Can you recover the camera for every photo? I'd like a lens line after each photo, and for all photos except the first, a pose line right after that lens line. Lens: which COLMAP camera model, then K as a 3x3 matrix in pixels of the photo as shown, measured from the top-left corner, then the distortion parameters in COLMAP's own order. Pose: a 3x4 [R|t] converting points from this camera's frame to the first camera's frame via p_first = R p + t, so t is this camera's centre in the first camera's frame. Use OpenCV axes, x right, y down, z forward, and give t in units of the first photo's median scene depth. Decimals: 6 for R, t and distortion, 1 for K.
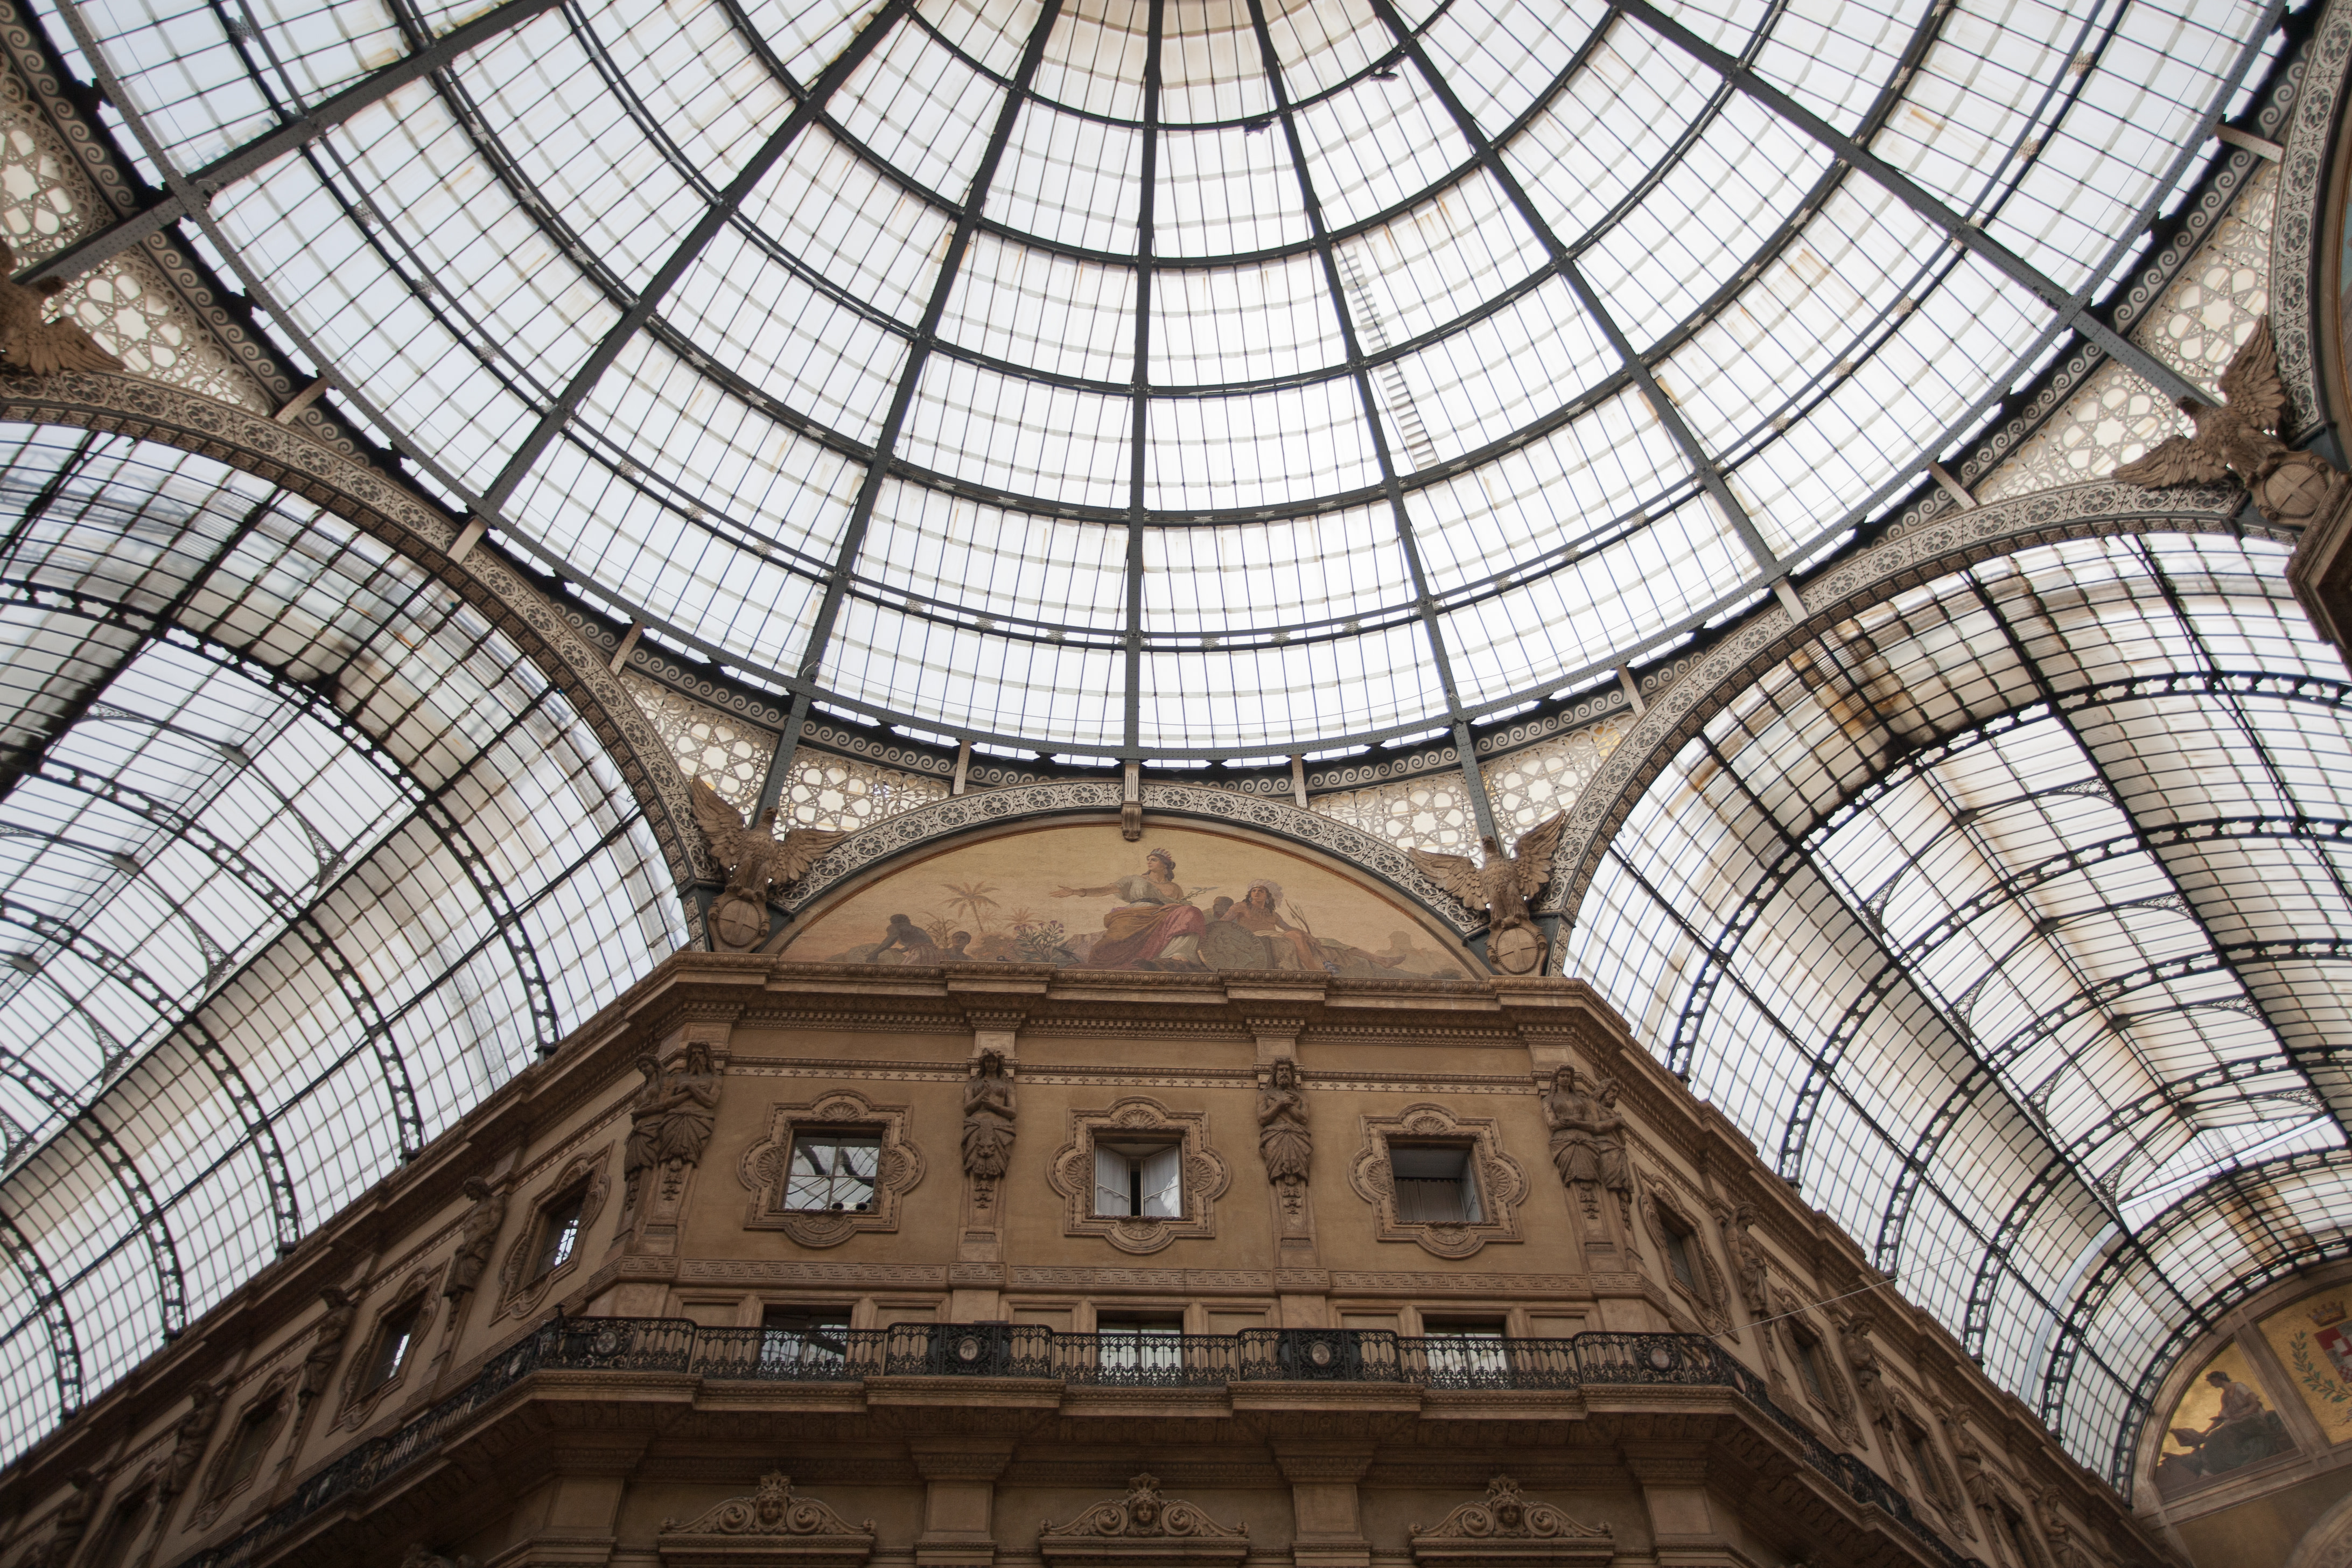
lens RADIAL K [[1687.9, 0, 1171.2], [0, 1687.9, 774.3], [0, 0, 1]] dist [-0.058937, 0.075826]
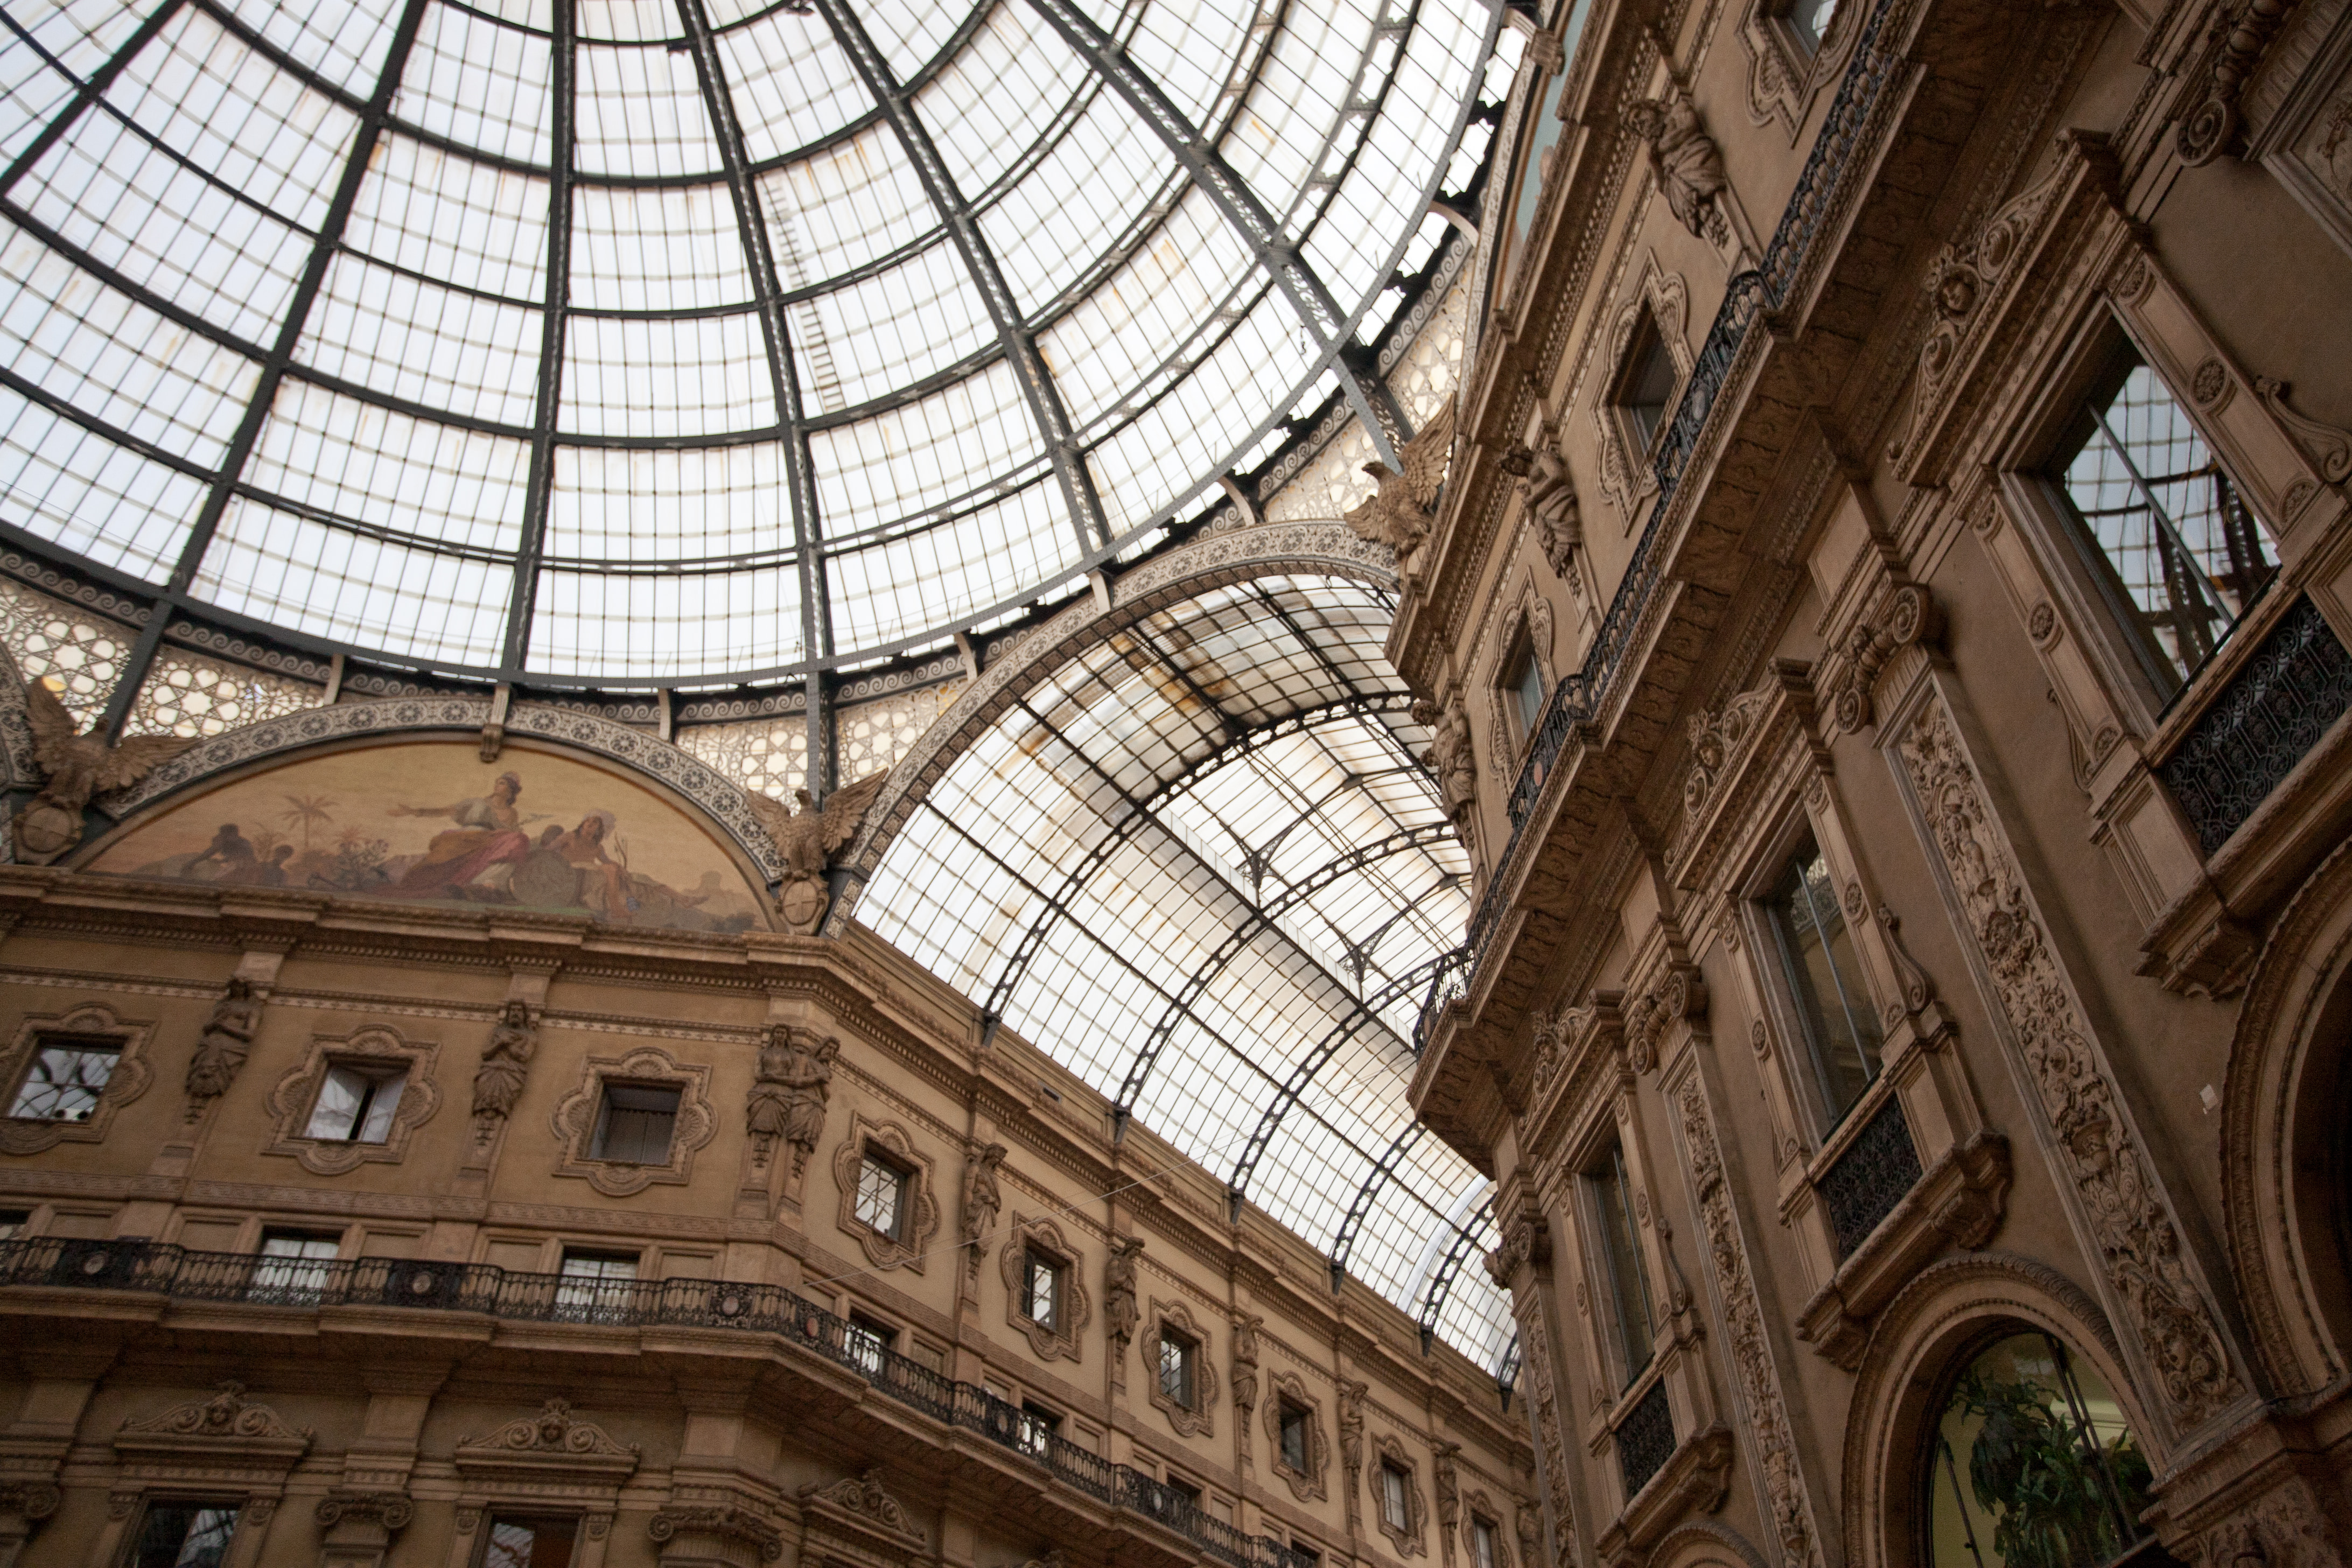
lens RADIAL K [[1743.4, 0, 1176.0], [0, 1743.4, 784.0], [0, 0, 1]] dist [-0.061361, 0.087030]
pose [[0.995754, 0.075163, 0.053156, 0.349563], [-0.082008, 0.986577, 0.141207, -0.135503], [-0.041829, -0.144967, 0.988552, -0.092313]]
